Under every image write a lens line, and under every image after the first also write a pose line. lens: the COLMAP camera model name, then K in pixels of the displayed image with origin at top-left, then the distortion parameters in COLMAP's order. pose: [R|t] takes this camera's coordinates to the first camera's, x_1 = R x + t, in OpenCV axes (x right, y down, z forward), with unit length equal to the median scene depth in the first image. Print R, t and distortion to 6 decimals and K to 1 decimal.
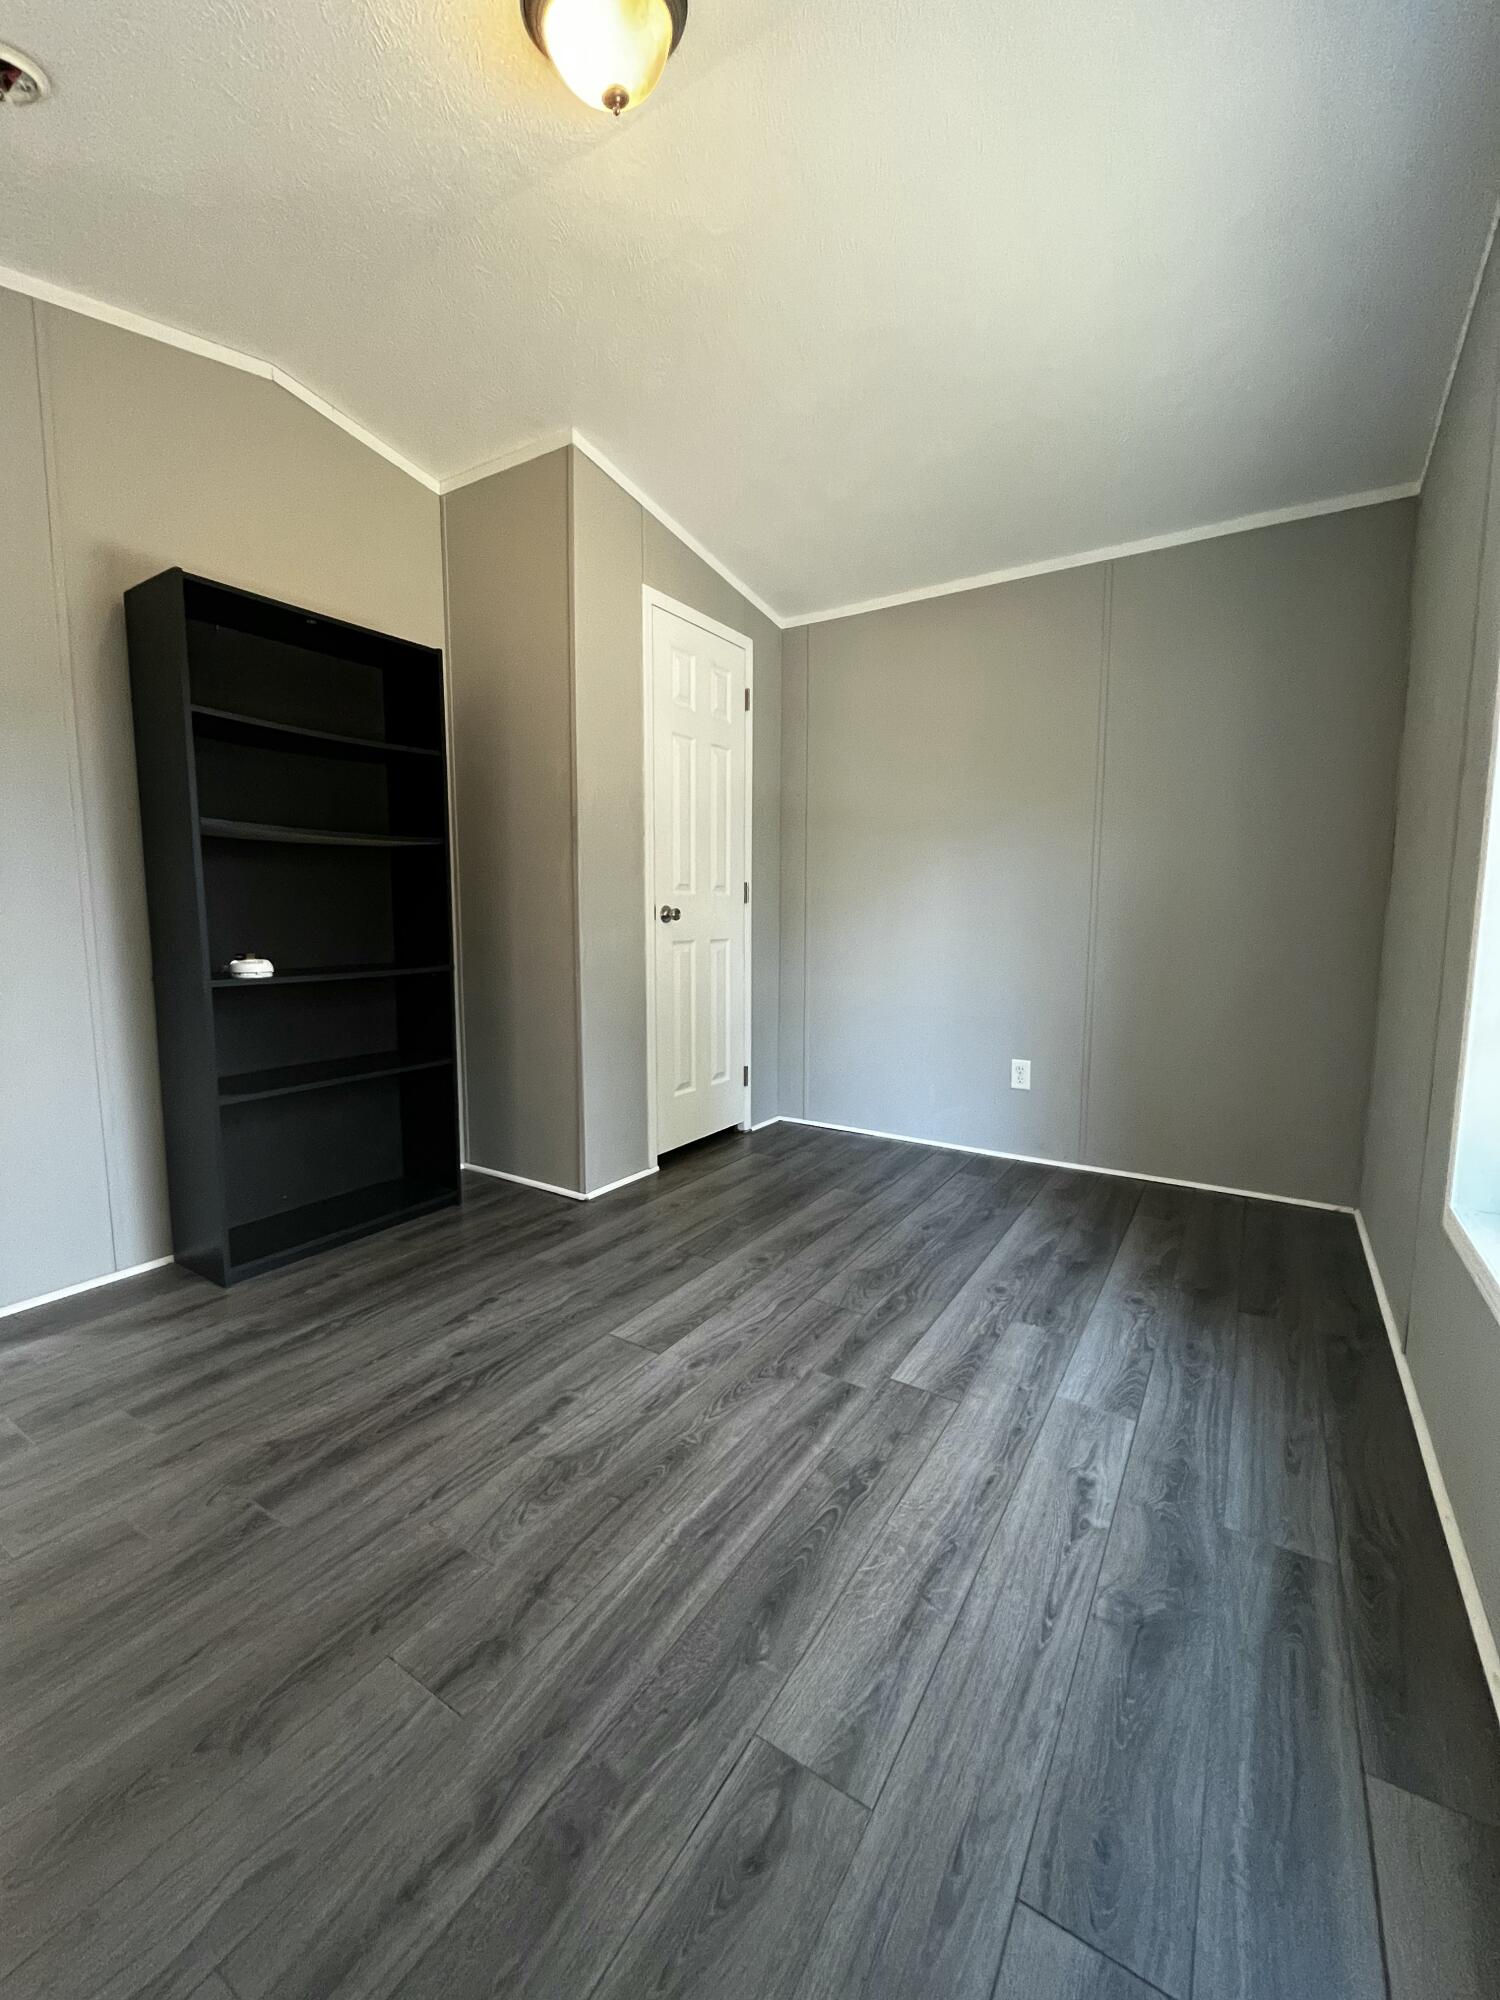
lens RADIAL K [[813.4, 0, 741.7], [0, 813.4, 999.2], [0, 0, 1]] dist [-0.003596, -0.000476]
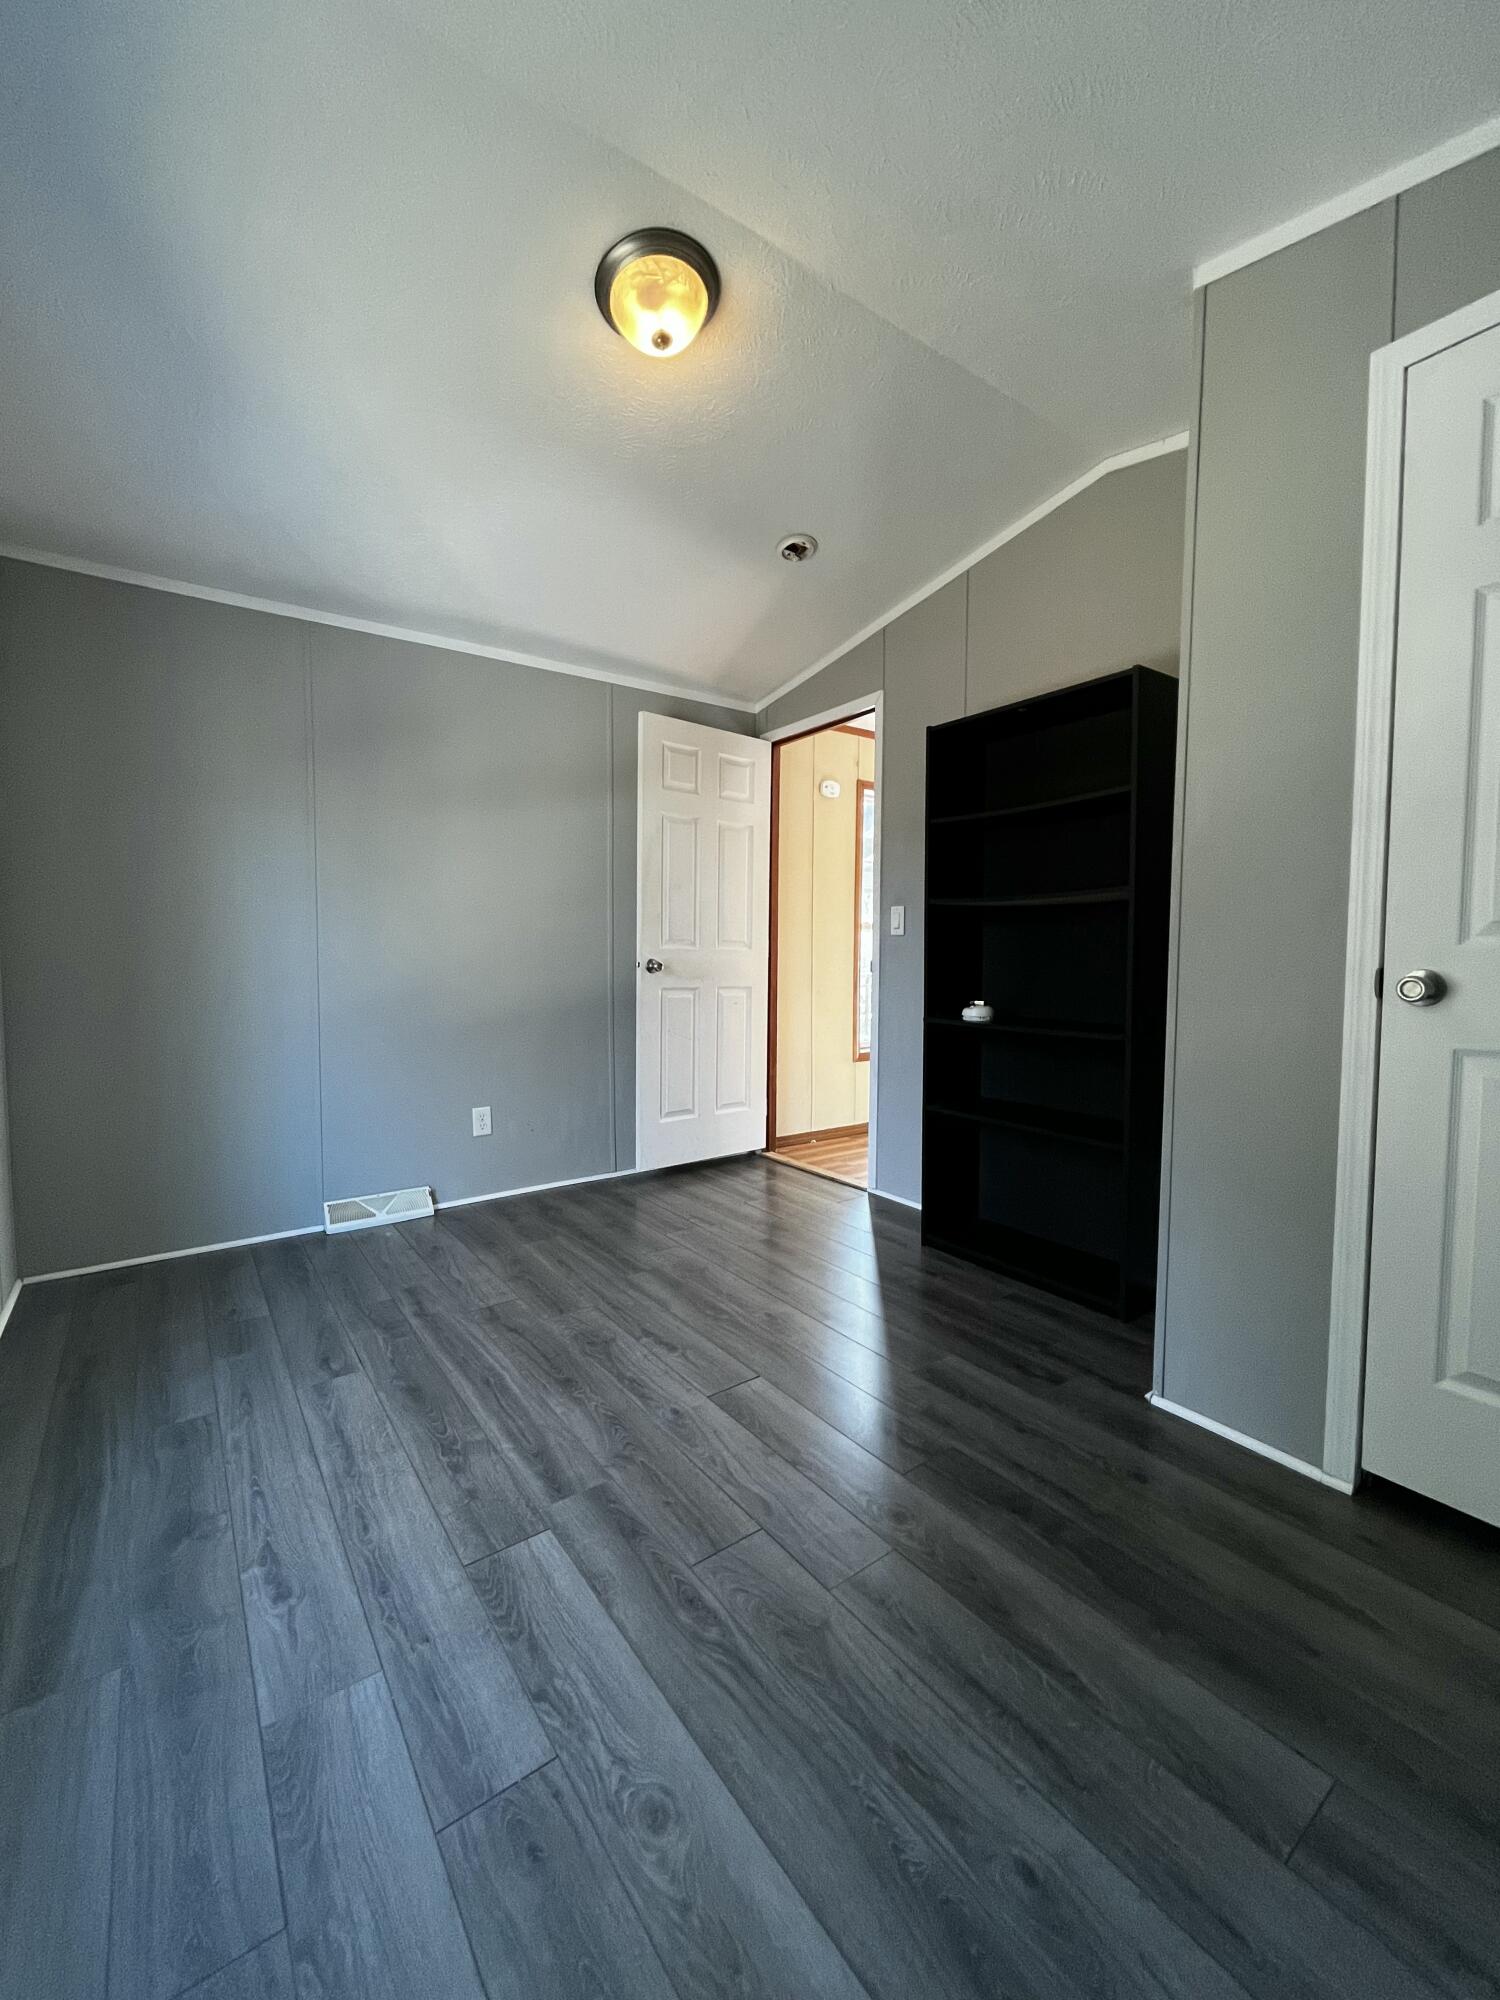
lens RADIAL K [[797.5, 0, 685.4], [0, 797.5, 991.9], [0, 0, 1]] dist [-0.000201, -0.000045]
pose [[-0.402669, 0.044716, -0.914253, 0.932559], [-0.098695, 0.990862, 0.091932, -0.180104], [0.910009, 0.127250, -0.394577, 1.522335]]
